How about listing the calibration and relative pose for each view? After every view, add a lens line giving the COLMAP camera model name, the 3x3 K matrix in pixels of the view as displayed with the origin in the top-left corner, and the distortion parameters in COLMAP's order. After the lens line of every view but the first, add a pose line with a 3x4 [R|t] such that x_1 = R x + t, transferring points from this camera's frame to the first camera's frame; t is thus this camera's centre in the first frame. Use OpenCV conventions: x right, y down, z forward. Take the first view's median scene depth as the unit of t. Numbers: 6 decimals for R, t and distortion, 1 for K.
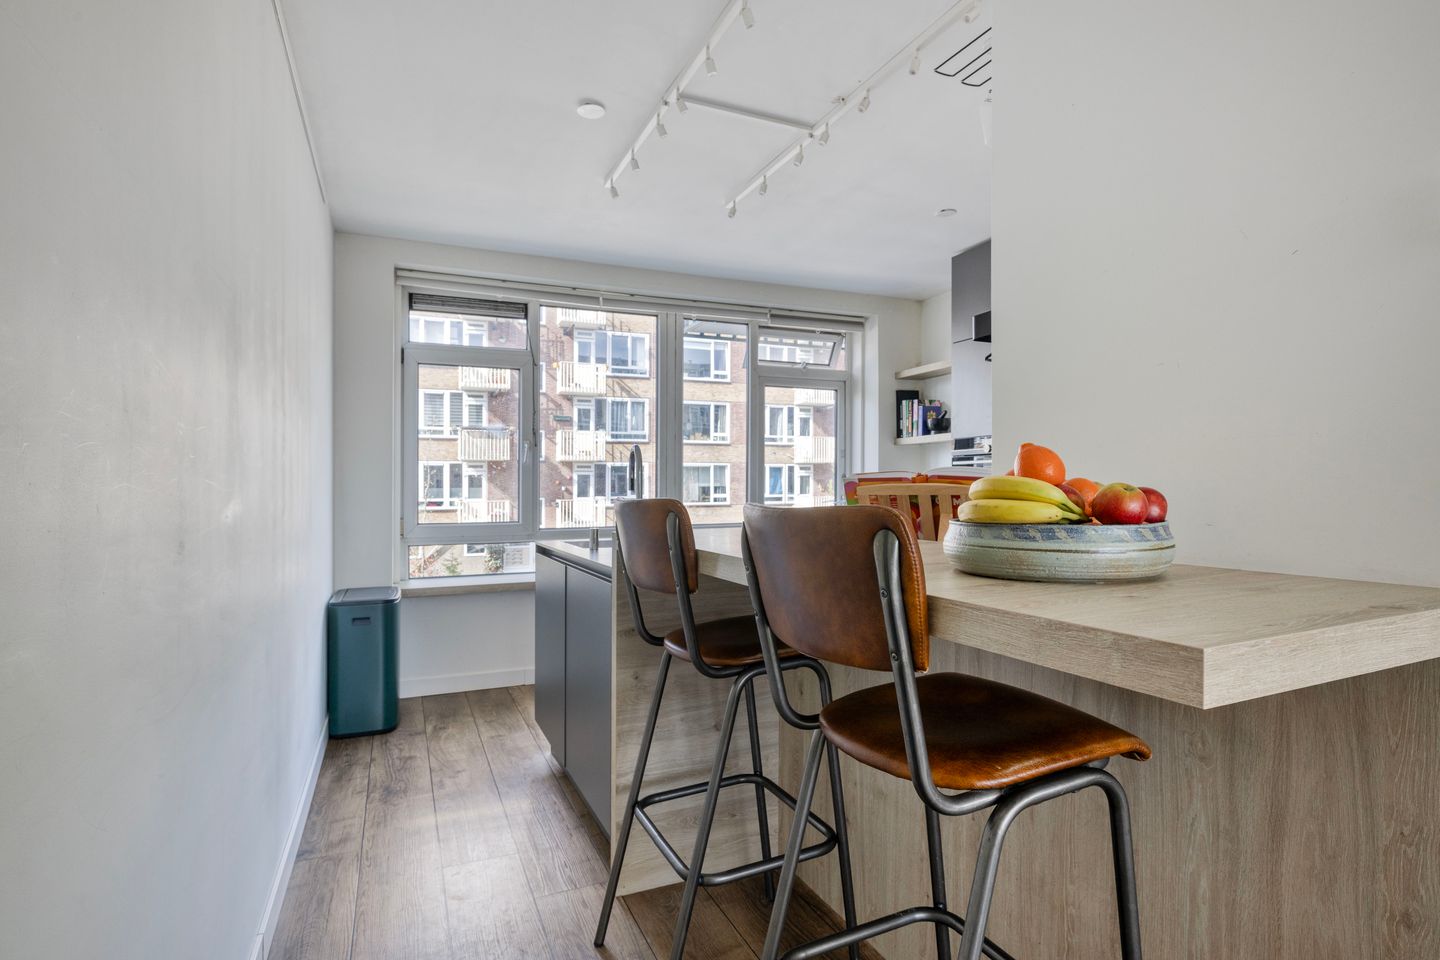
lens RADIAL K [[740.0, 0, 678.2], [0, 740.0, 482.4], [0, 0, 1]] dist [-0.004930, -0.000102]
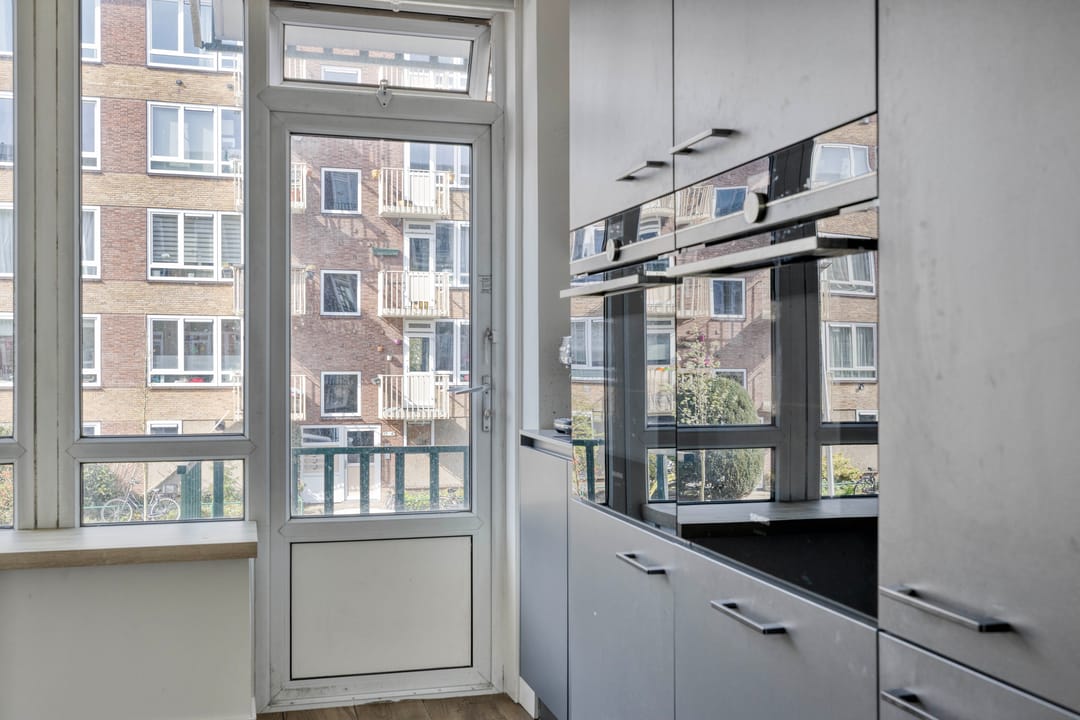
lens RADIAL K [[1031.5, 0, 530.1], [0, 1031.5, 346.5], [0, 0, 1]] dist [0.006517, 0.000000]
pose [[0.993929, 0.008139, -0.109723, 0.077354], [-0.008505, 0.999960, -0.002866, -0.000350], [0.109695, 0.003781, 0.993958, 0.088340]]
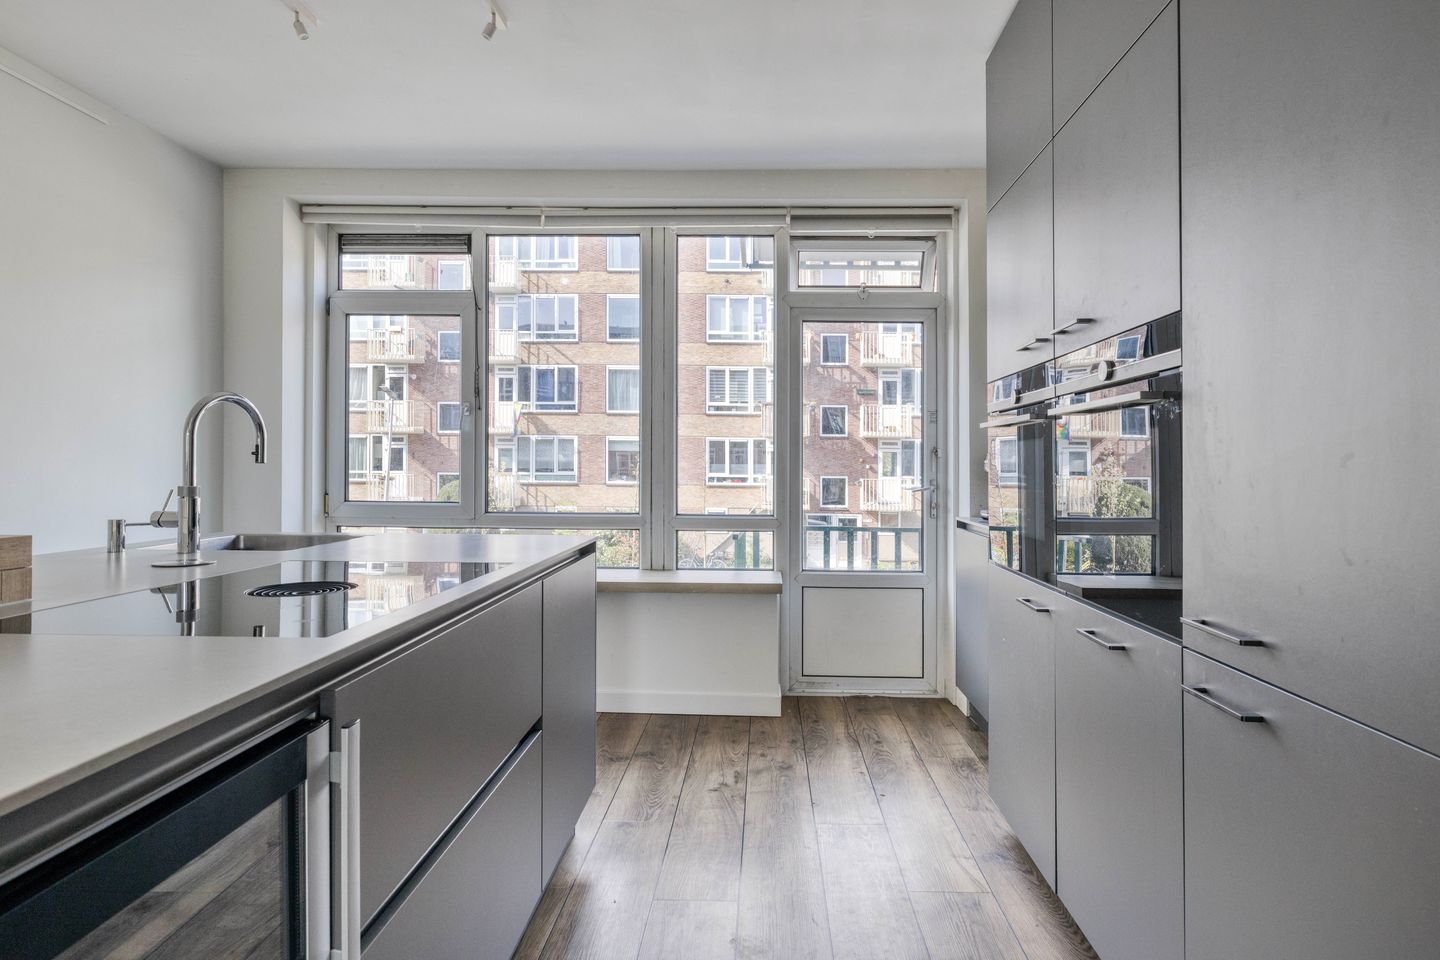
lens RADIAL K [[739.9, 0, 746.2], [0, 739.9, 444.2], [0, 0, 1]] dist [-0.009707, 0.002997]
pose [[0.917468, 0.003910, -0.397791, 0.079737], [-0.012444, 0.999744, -0.018874, -0.000500], [0.397615, 0.022266, 0.917282, 0.079736]]
